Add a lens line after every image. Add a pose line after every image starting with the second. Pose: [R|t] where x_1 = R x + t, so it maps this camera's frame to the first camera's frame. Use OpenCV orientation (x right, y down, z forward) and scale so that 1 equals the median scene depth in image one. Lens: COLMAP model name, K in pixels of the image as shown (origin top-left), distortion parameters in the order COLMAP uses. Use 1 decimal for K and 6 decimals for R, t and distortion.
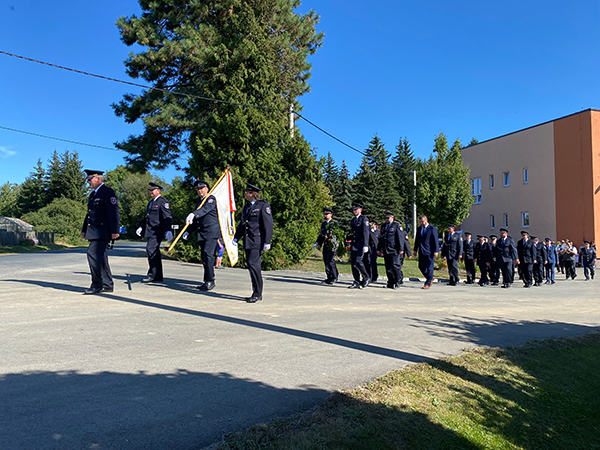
lens RADIAL K [[455.8, 0, 294.3], [0, 455.8, 229.2], [0, 0, 1]] dist [0.043573, -0.035808]
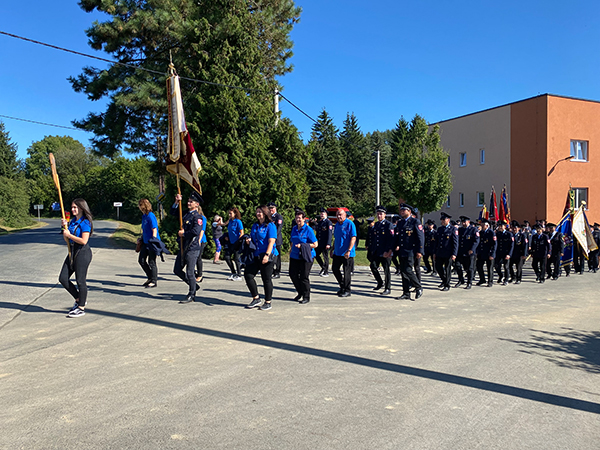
lens RADIAL K [[455.8, 0, 290.2], [0, 455.8, 233.6], [0, 0, 1]] dist [0.043573, -0.035808]
pose [[0.991078, -0.016427, 0.132268, -0.103680], [0.006849, 0.997341, 0.072550, -0.033518], [-0.133108, -0.070997, 0.988555, 0.030099]]
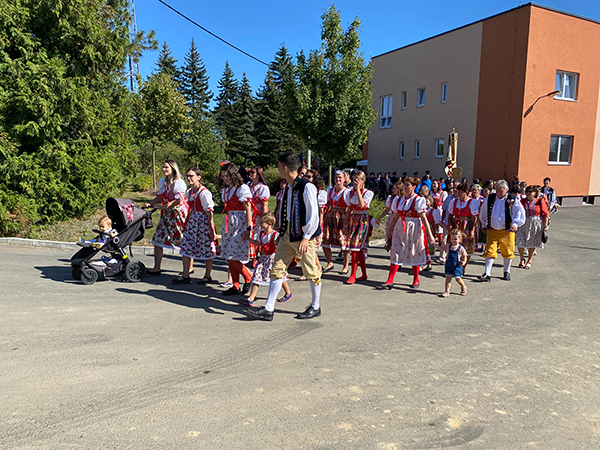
lens RADIAL K [[455.8, 0, 296.2], [0, 455.8, 229.7], [0, 0, 1]] dist [0.043573, -0.035808]
pose [[0.984114, -0.008311, 0.177345, 0.159519], [-0.020566, 0.986842, 0.160374, -0.006579], [-0.176344, -0.161473, 0.970994, 0.350206]]
